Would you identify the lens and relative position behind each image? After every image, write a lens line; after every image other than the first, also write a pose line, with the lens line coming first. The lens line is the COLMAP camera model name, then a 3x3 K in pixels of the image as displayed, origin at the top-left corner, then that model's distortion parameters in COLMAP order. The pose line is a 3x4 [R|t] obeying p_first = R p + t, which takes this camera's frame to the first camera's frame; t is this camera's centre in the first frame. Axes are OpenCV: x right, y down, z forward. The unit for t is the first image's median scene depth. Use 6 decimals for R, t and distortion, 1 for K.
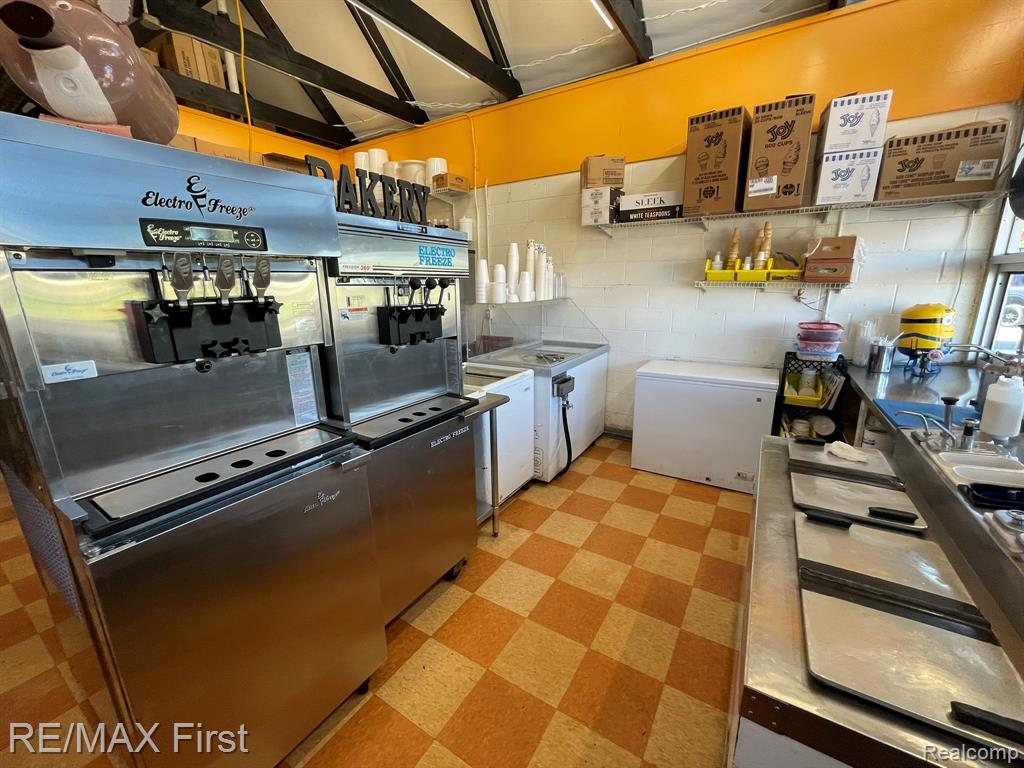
lens RADIAL K [[412.2, 0, 509.8], [0, 412.2, 384.6], [0, 0, 1]] dist [-0.012552, -0.000054]
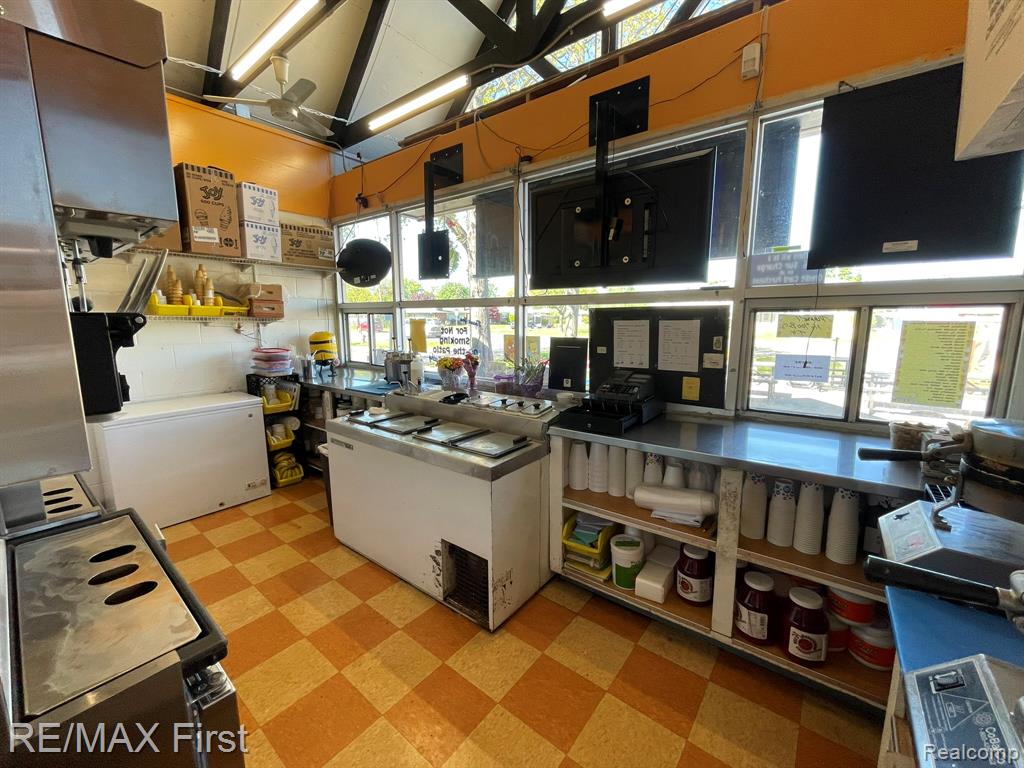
lens RADIAL K [[412.2, 0, 508.9], [0, 412.2, 384.3], [0, 0, 1]] dist [-0.012552, -0.000054]
pose [[0.100551, -0.138710, 0.985215, -0.490553], [0.237947, 0.964850, 0.111557, -0.003714], [-0.966059, 0.223212, 0.130022, 0.122131]]
